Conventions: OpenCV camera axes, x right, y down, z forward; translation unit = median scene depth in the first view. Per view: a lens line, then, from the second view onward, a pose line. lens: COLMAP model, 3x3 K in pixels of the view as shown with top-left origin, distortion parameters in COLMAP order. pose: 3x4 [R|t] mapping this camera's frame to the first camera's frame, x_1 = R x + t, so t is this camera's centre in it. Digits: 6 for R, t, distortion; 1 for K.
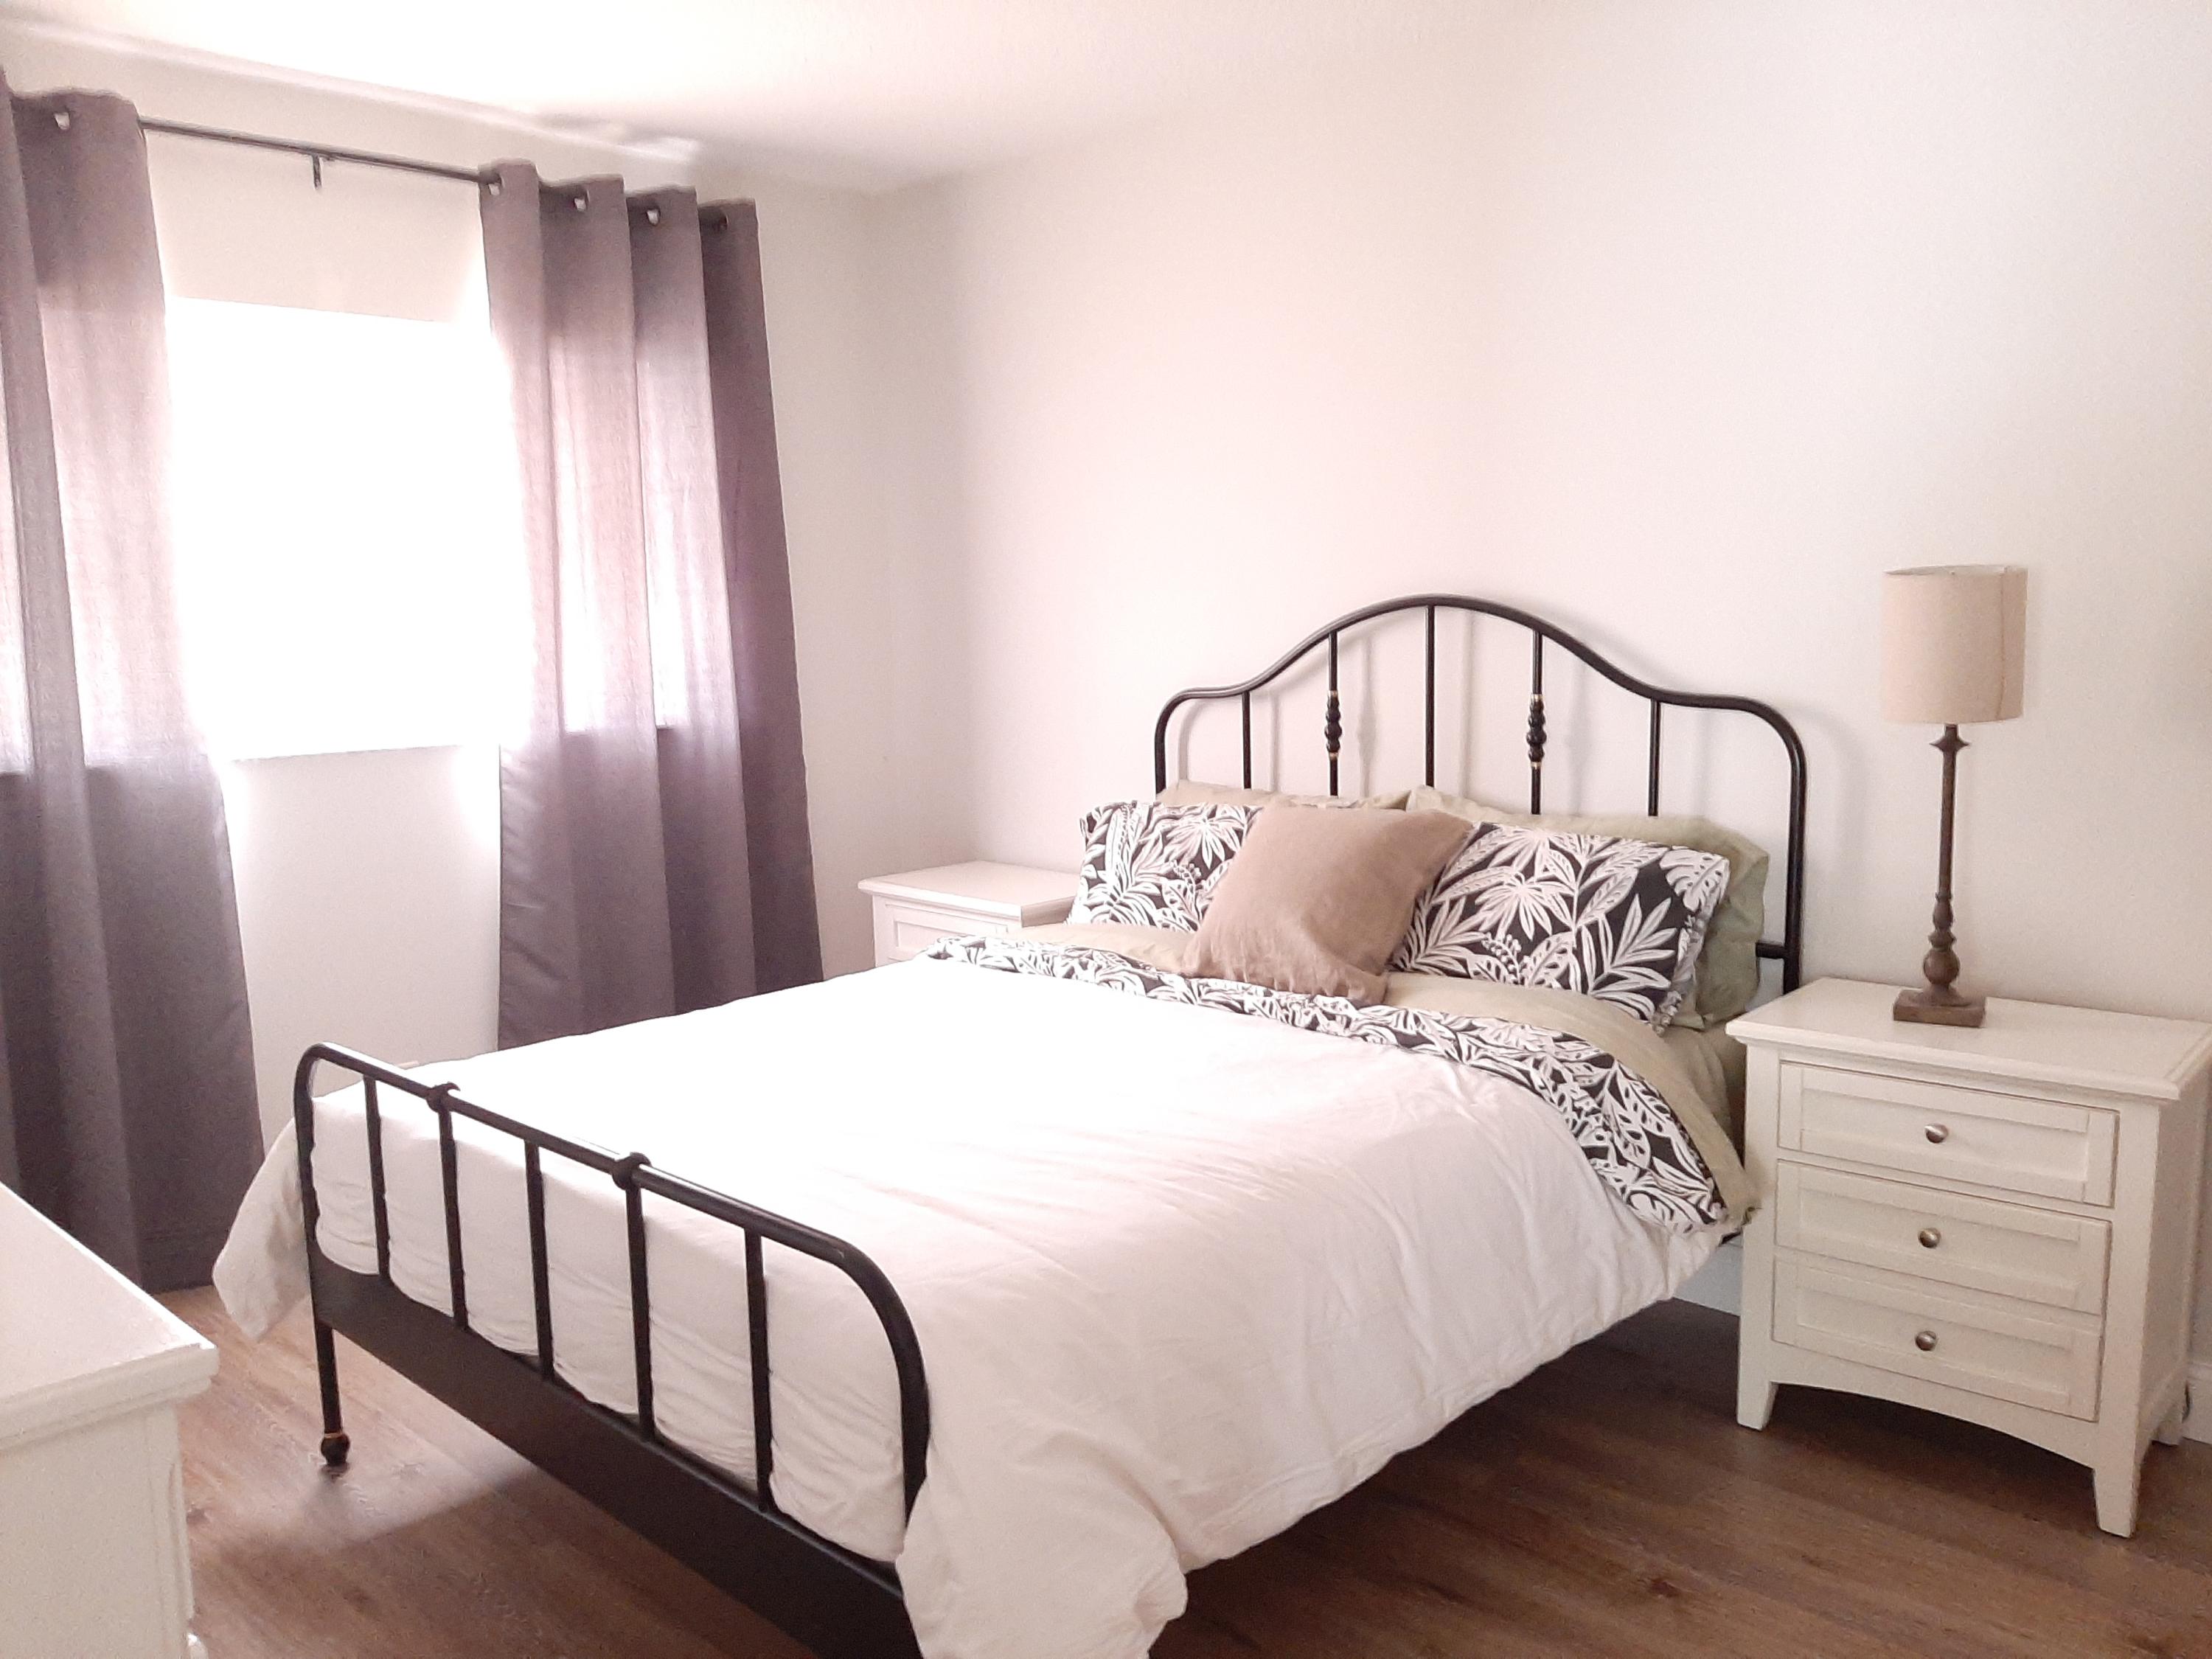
lens RADIAL K [[1711.9, 0, 1120.5], [0, 1711.9, 840.7], [0, 0, 1]] dist [0.072535, -0.168459]
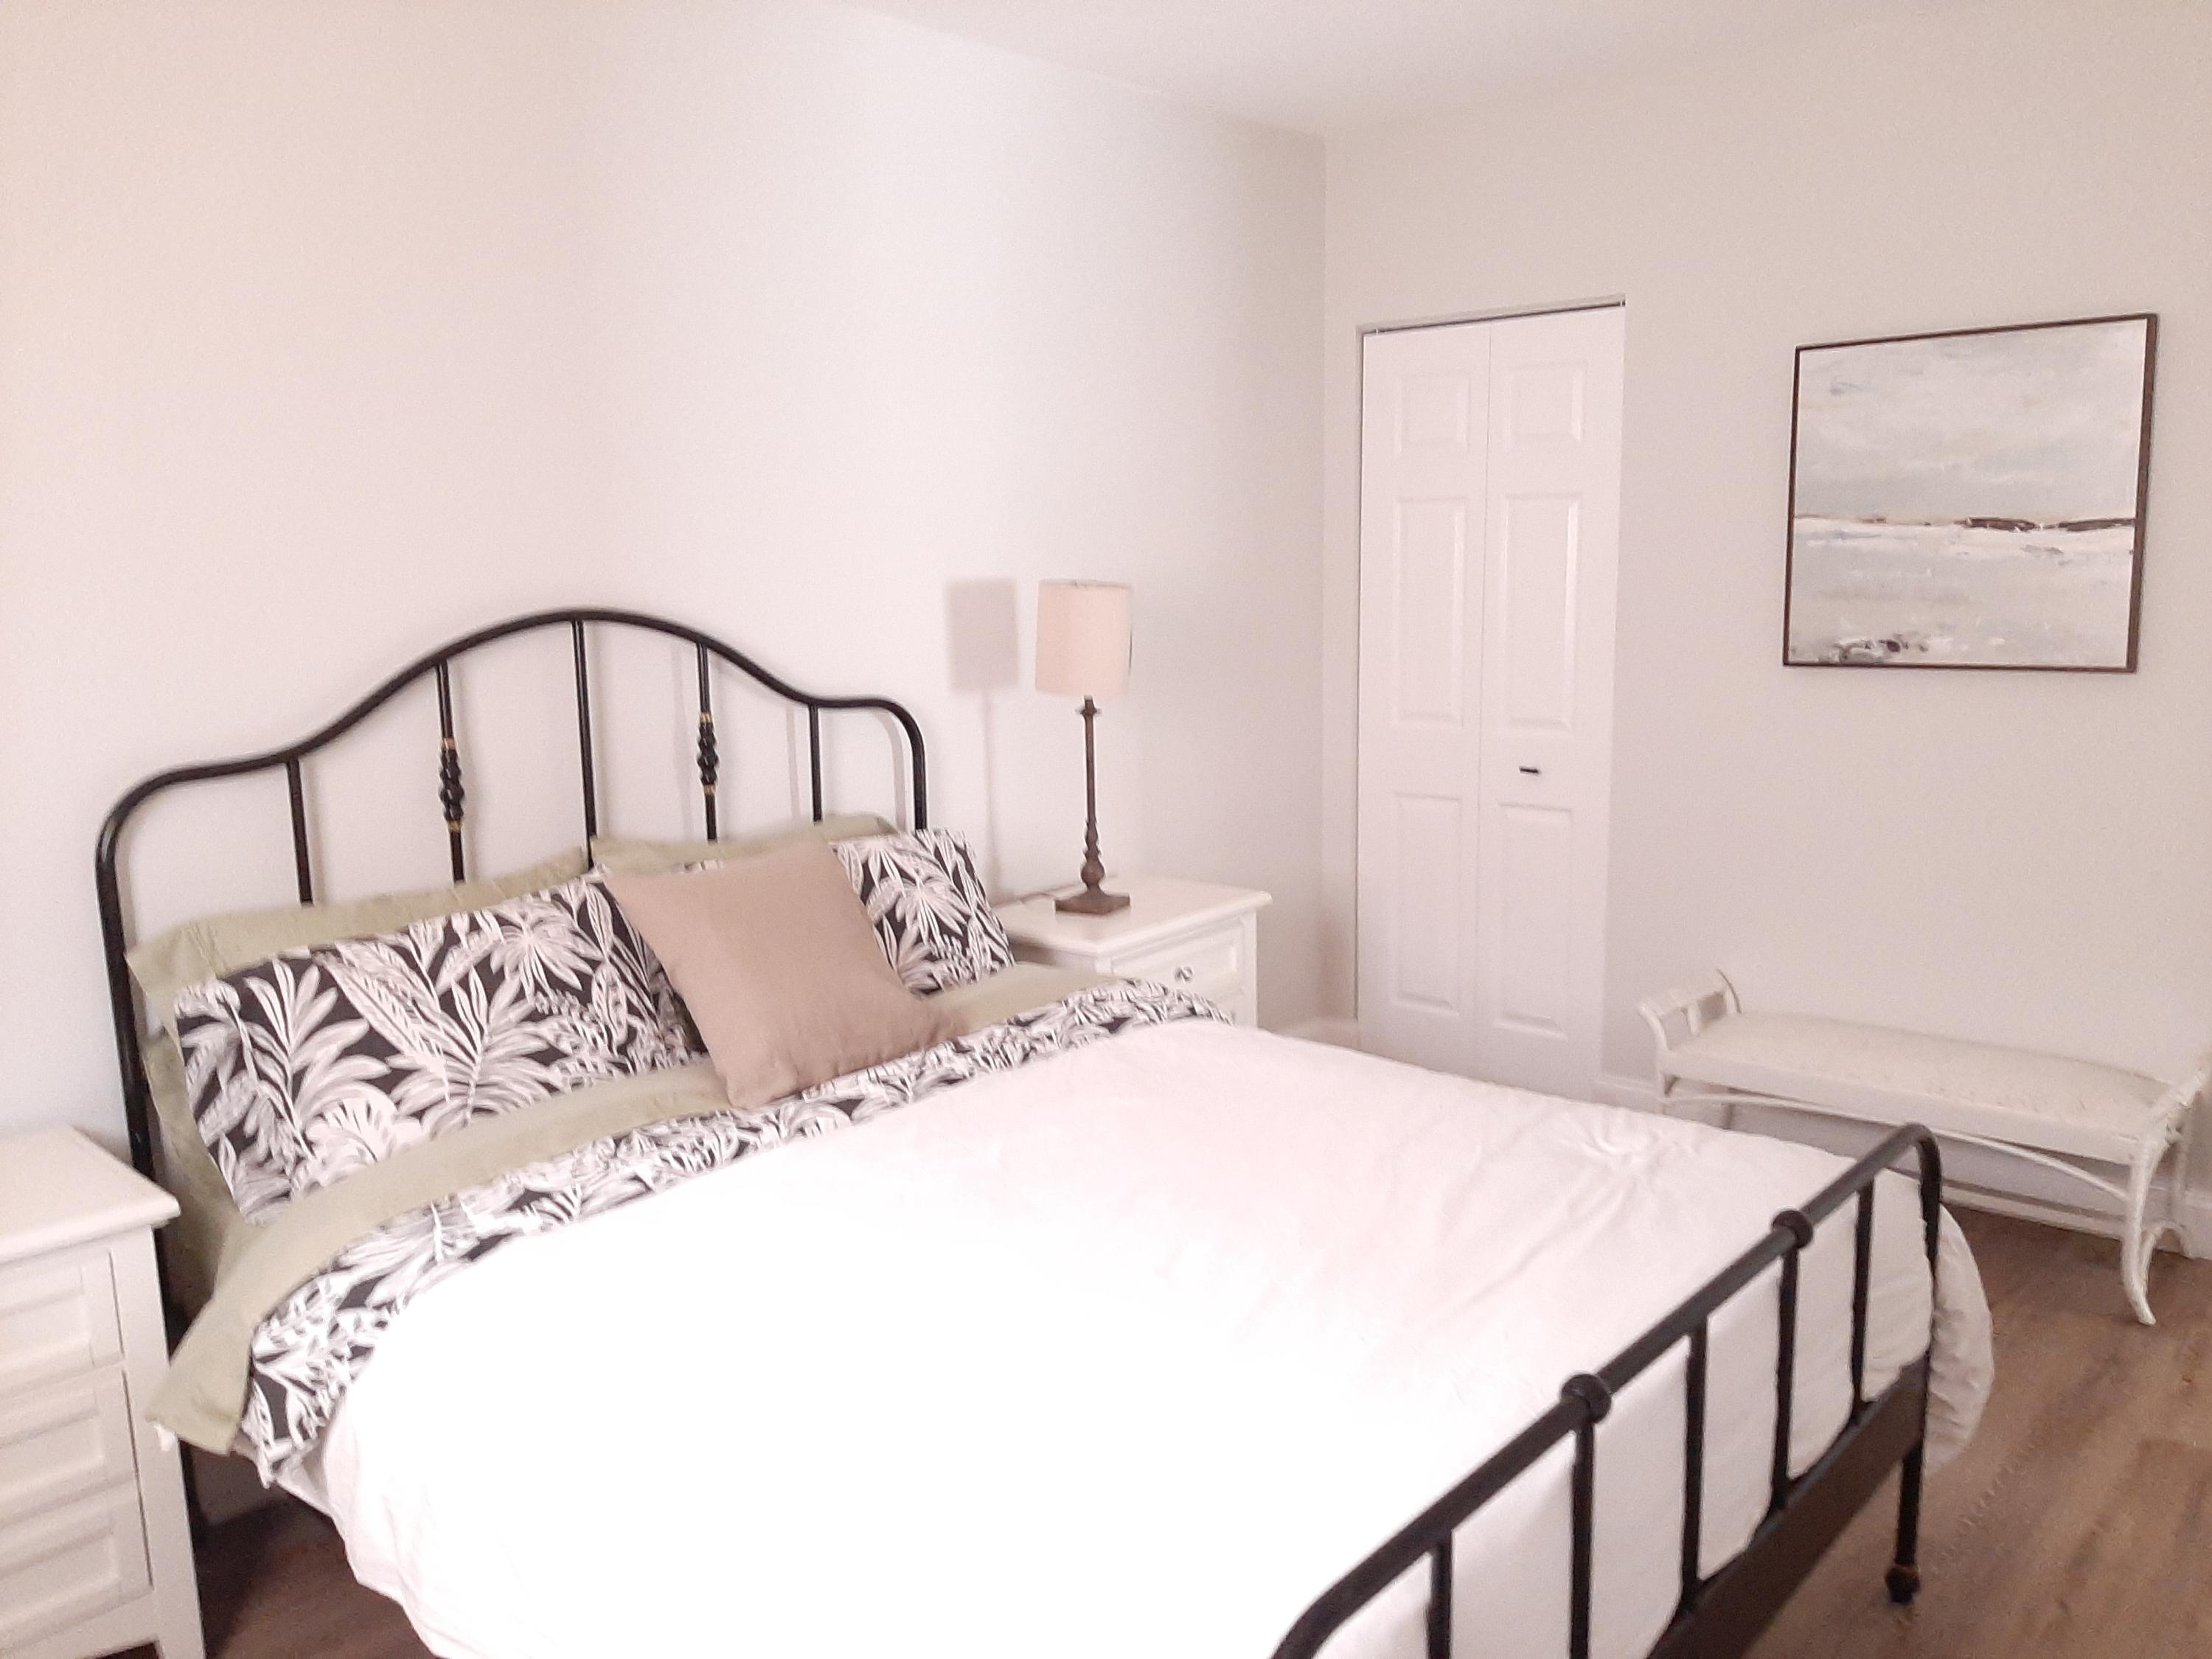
lens RADIAL K [[1711.9, 0, 1120.5], [0, 1711.9, 840.7], [0, 0, 1]] dist [0.072535, -0.168459]
pose [[-0.081561, -0.147703, 0.985663, -0.702374], [0.142233, 0.977111, 0.158191, -0.133082], [-0.986467, 0.153096, -0.058686, 0.843155]]
